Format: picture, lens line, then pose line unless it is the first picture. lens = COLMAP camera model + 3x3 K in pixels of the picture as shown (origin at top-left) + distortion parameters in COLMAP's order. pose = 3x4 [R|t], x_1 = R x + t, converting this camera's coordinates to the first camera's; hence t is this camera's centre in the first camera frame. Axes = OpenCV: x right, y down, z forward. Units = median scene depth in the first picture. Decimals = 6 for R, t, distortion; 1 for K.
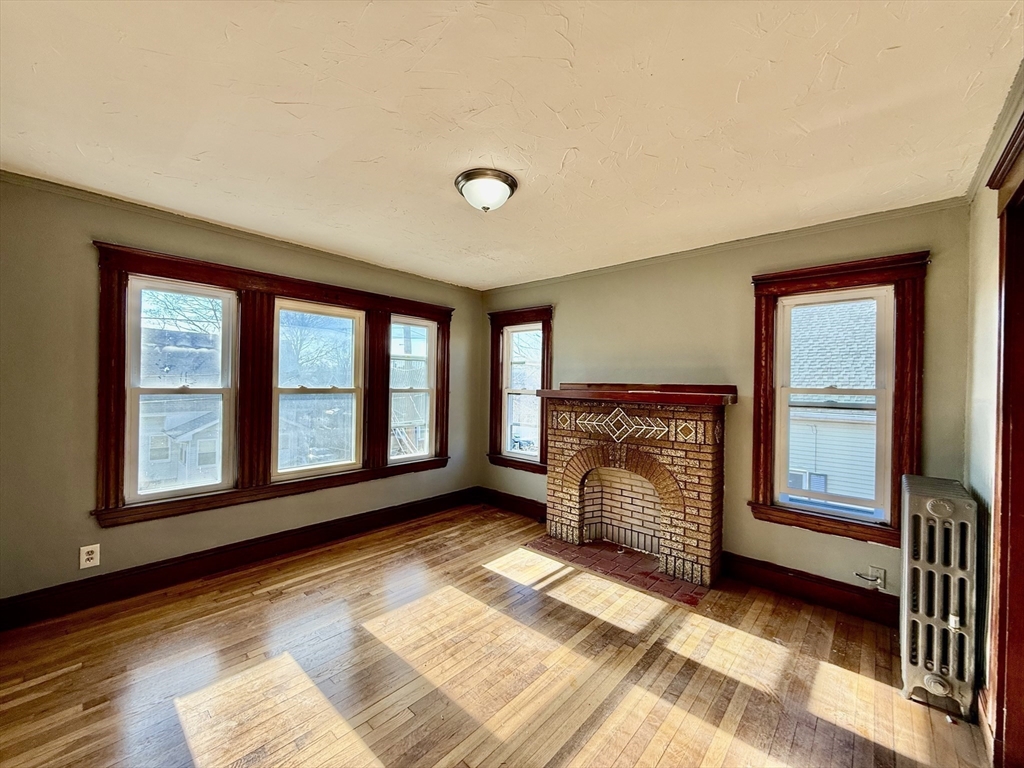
lens RADIAL K [[407.8, 0, 509.5], [0, 407.8, 382.7], [0, 0, 1]] dist [-0.001458, 0.000402]
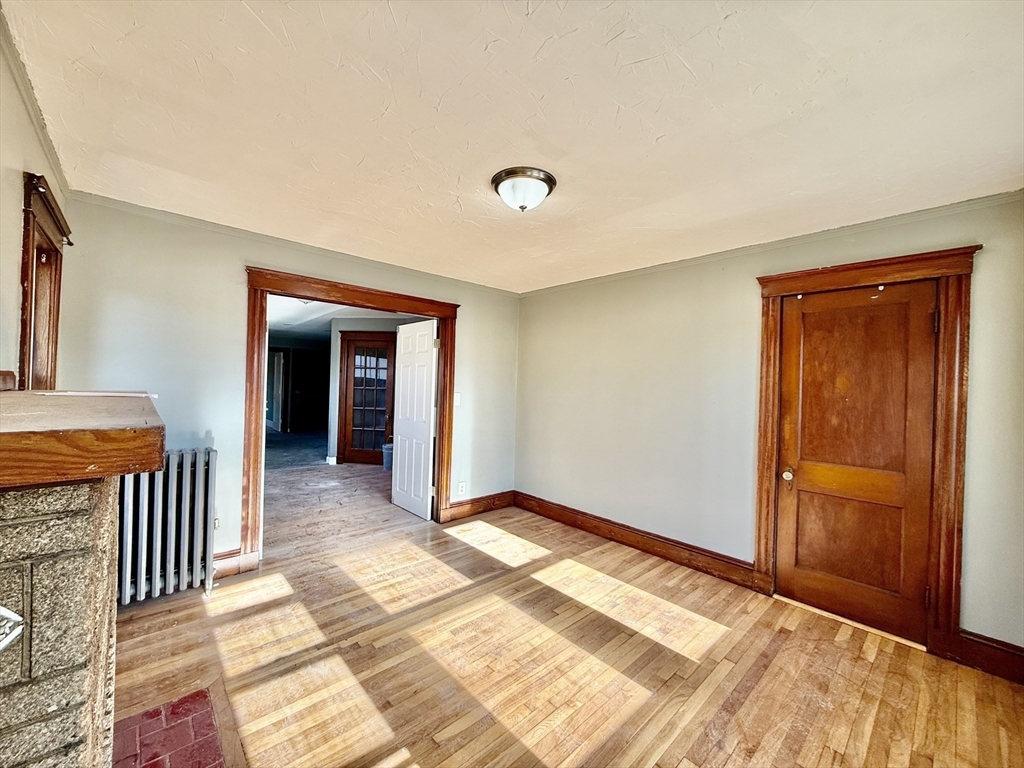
lens RADIAL K [[407.8, 0, 509.2], [0, 407.8, 382.2], [0, 0, 1]] dist [-0.001458, 0.000402]
pose [[-0.994694, -0.047110, 0.091461, -0.096974], [-0.047693, 0.998853, -0.004198, -0.007678], [-0.091158, -0.008538, -0.995800, 1.433217]]
